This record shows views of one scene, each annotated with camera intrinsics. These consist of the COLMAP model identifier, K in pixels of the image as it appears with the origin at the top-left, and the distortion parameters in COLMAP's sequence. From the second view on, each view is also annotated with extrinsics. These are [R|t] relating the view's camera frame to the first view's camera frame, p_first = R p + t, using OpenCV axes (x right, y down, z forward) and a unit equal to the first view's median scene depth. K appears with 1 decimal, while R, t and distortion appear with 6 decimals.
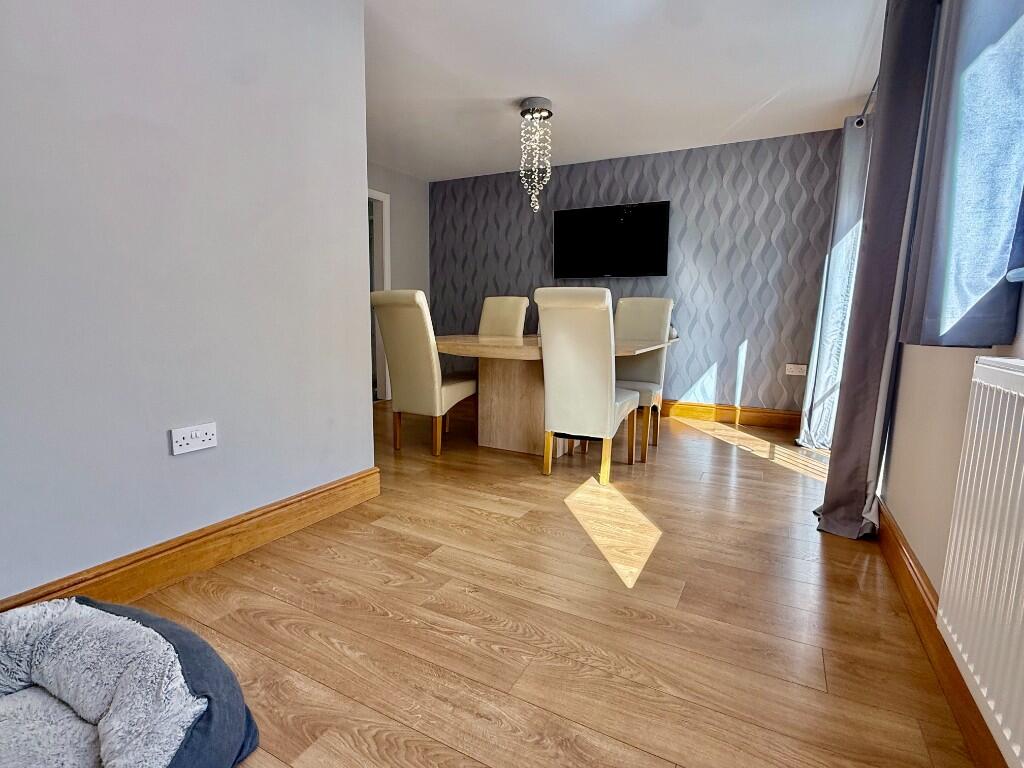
lens RADIAL K [[517.8, 0, 512.0], [0, 517.8, 384.0], [0, 0, 1]] dist [-0.002057, -0.000173]
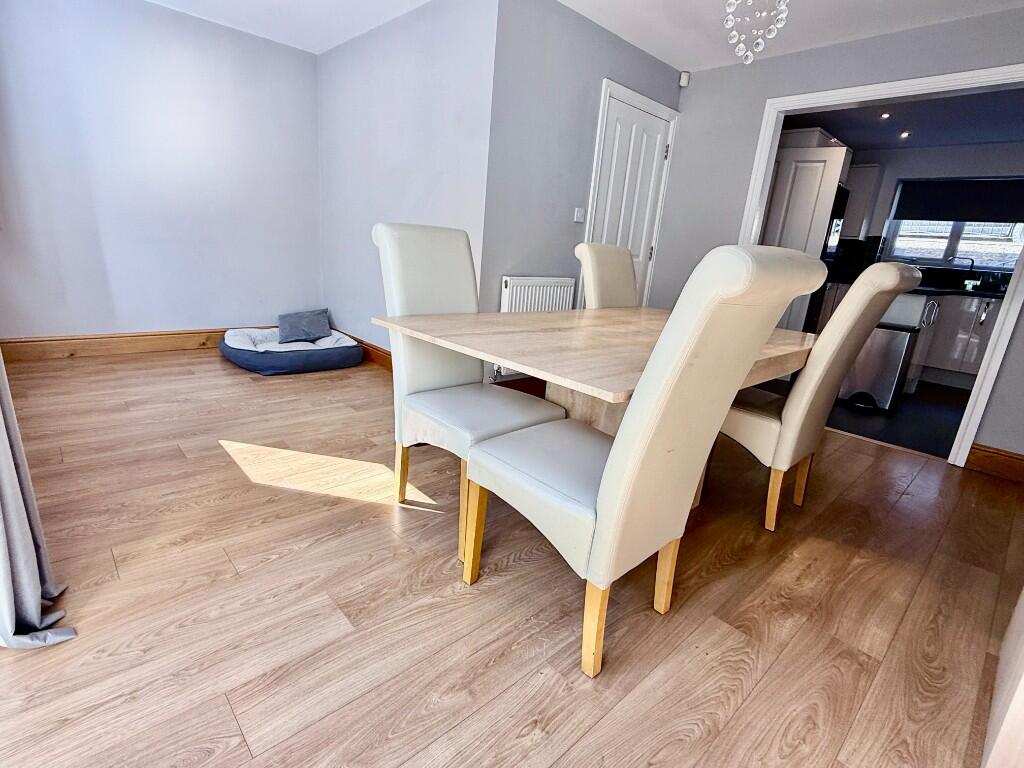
lens RADIAL K [[517.8, 0, 512.0], [0, 517.8, 384.0], [0, 0, 1]] dist [-0.002057, -0.000173]
pose [[-0.335113, 0.204811, -0.919648, 1.000756], [-0.232995, 0.927755, 0.291519, -0.273964], [0.912914, 0.311965, -0.263183, 1.685062]]
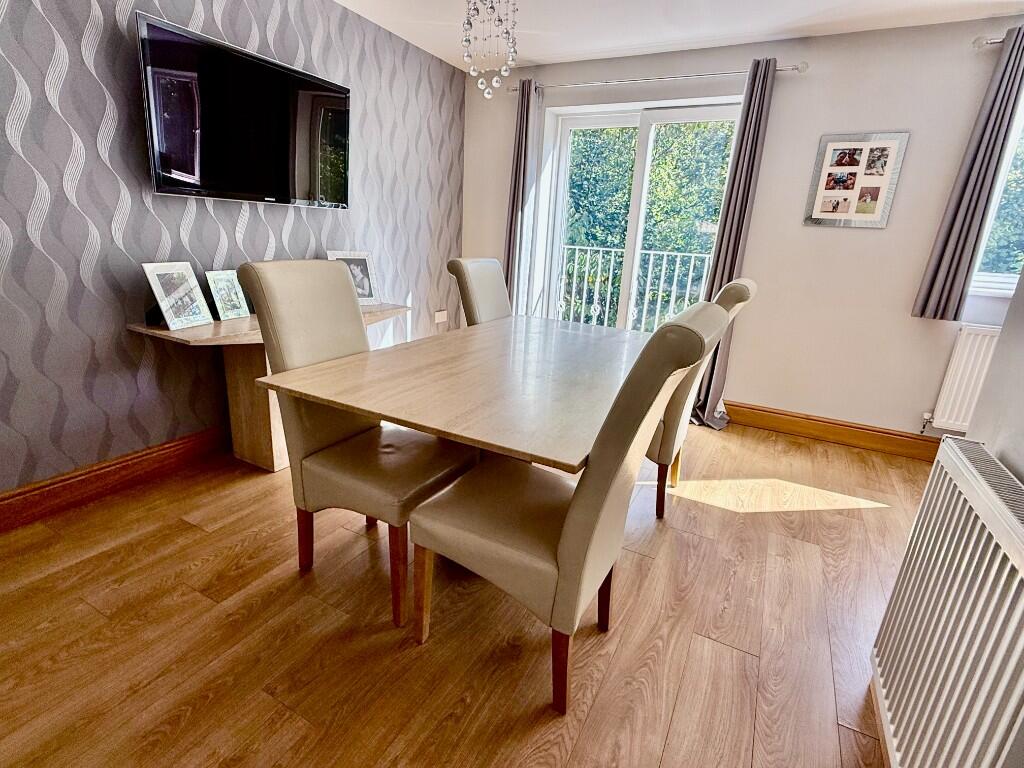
lens RADIAL K [[498.4, 0, 512.0], [0, 498.4, 384.0], [0, 0, 1]] dist [0.003576, 0.000255]
pose [[0.008880, -0.309923, 0.950720, -0.802098], [0.091633, 0.947009, 0.307858, -0.361480], [-0.995753, 0.084384, 0.036809, 1.619764]]
